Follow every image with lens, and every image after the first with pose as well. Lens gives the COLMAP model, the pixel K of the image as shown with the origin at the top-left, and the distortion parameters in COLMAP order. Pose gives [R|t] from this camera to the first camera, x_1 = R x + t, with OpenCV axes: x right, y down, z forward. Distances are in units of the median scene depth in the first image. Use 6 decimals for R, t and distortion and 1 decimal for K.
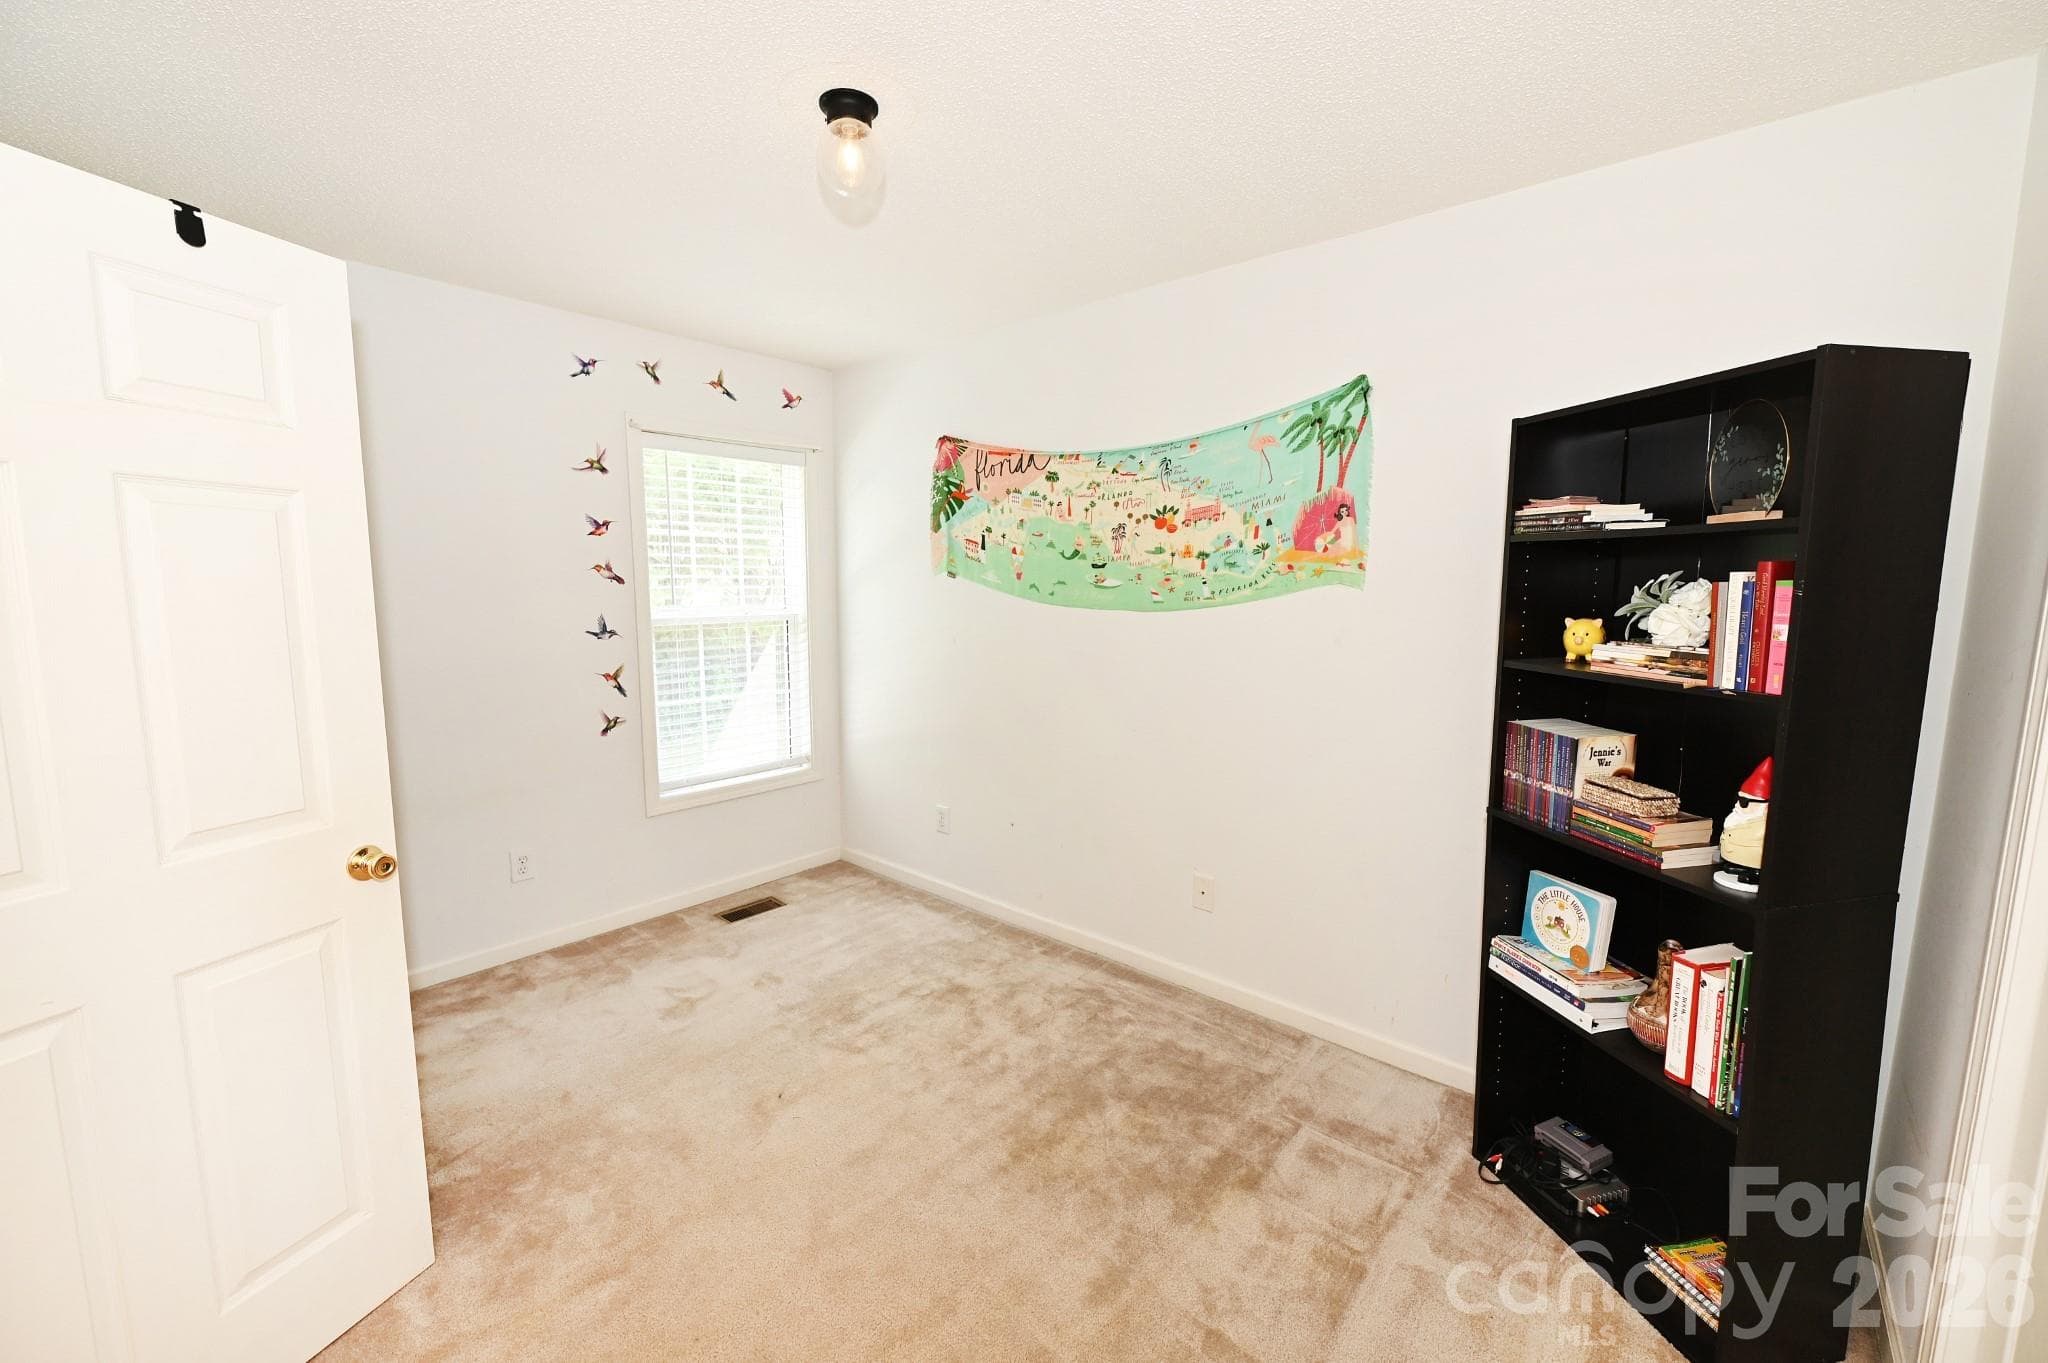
lens RADIAL K [[806.2, 0, 1028.8], [0, 806.2, 677.9], [0, 0, 1]] dist [-0.006541, -0.000580]
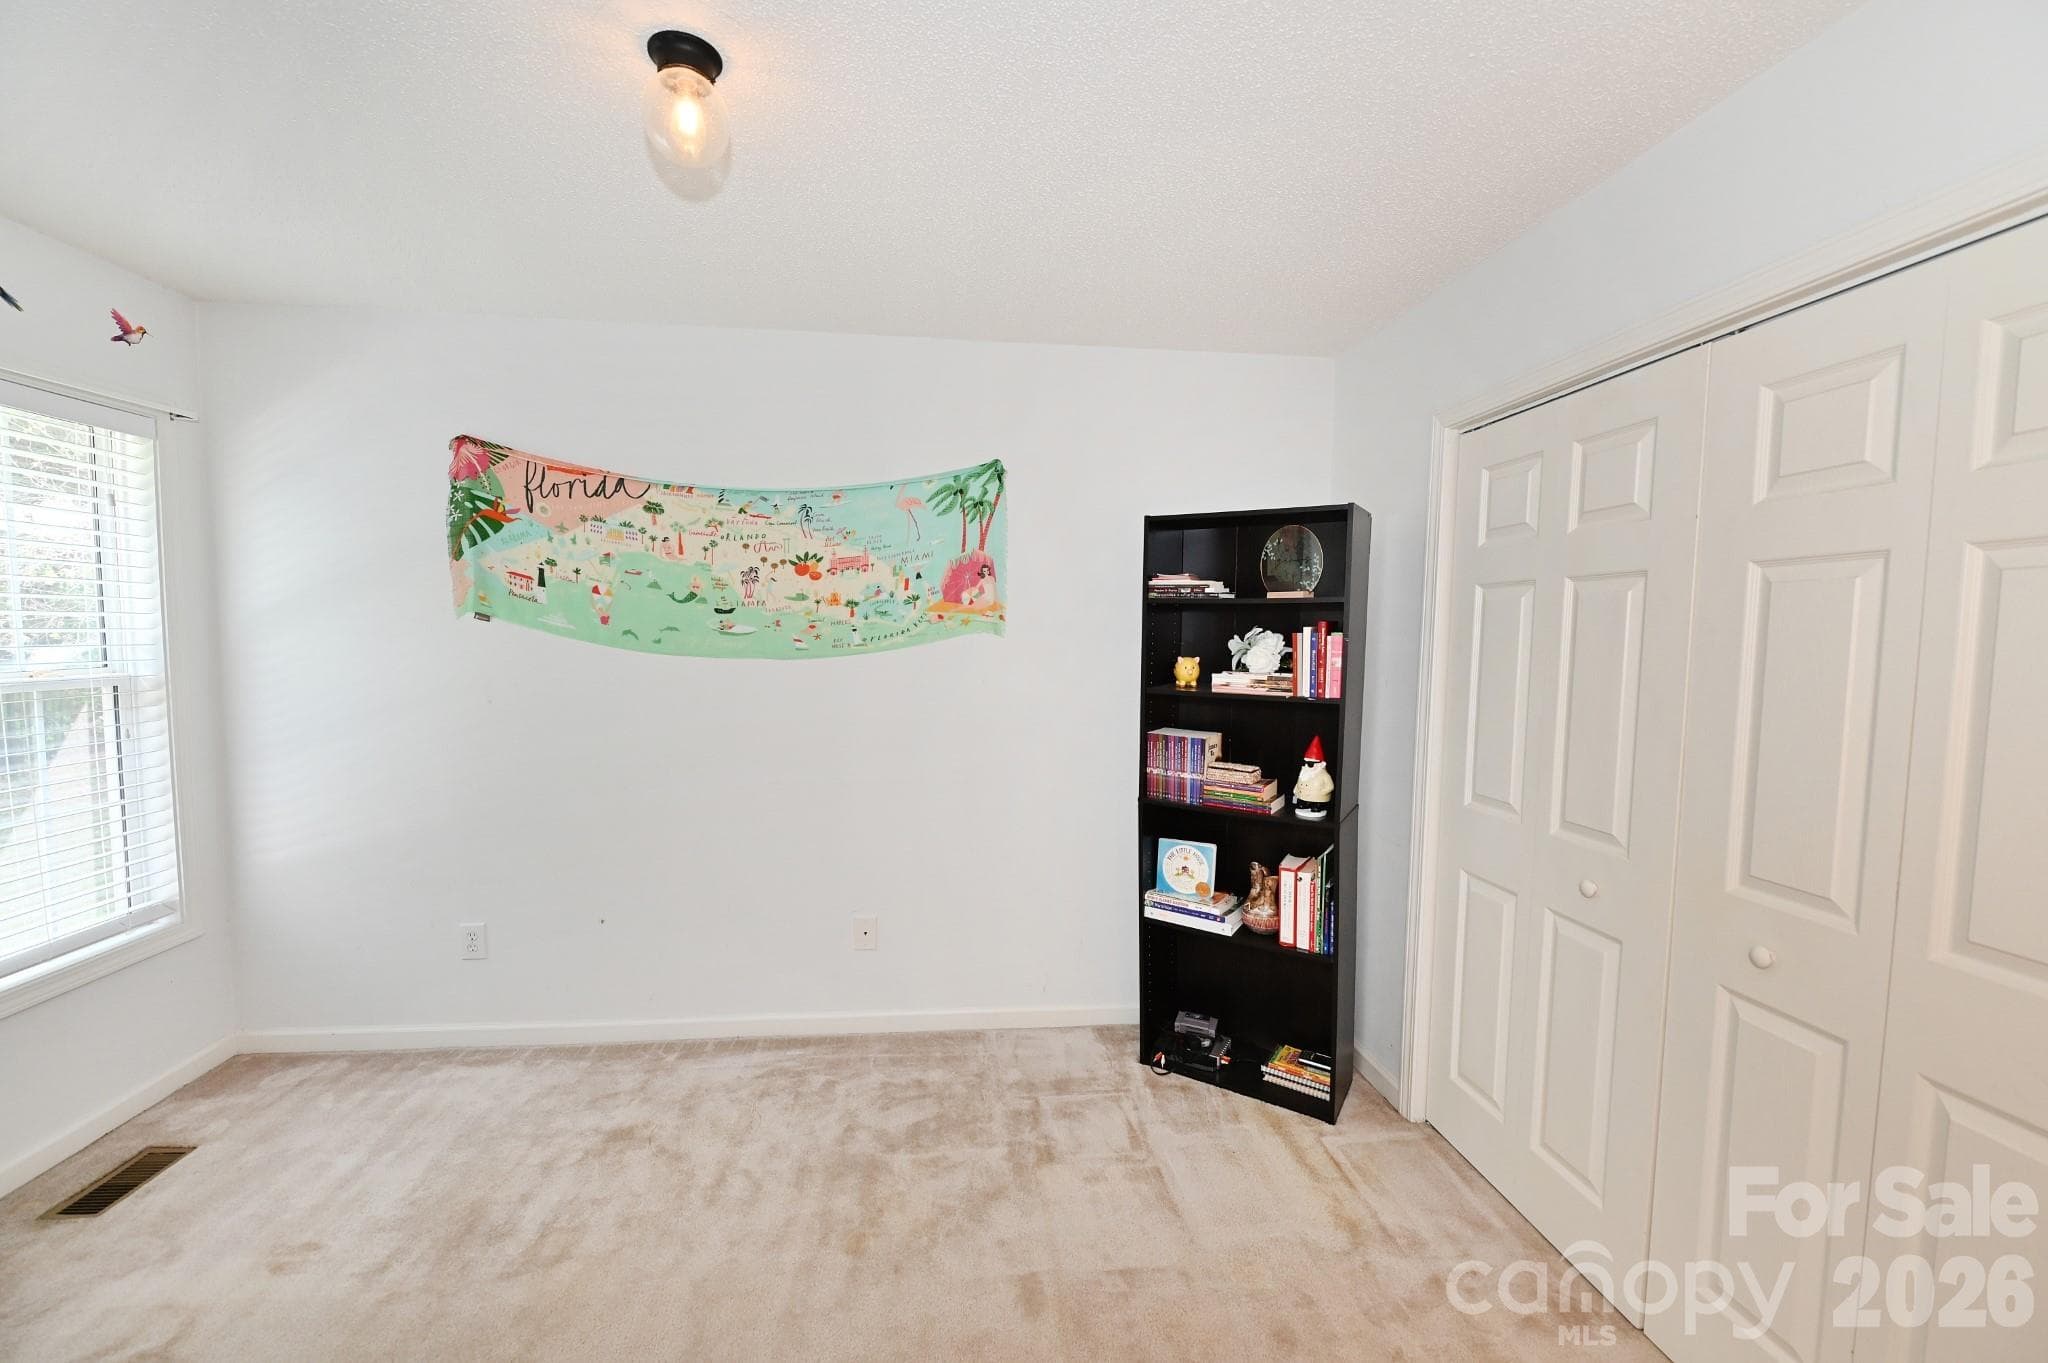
lens RADIAL K [[806.2, 0, 1028.6], [0, 806.2, 685.5], [0, 0, 1]] dist [-0.006541, -0.000580]
pose [[0.689217, -0.042709, 0.723295, -0.426453], [0.076686, 0.996954, -0.014205, -0.017638], [-0.720486, 0.065257, 0.690393, 0.149536]]
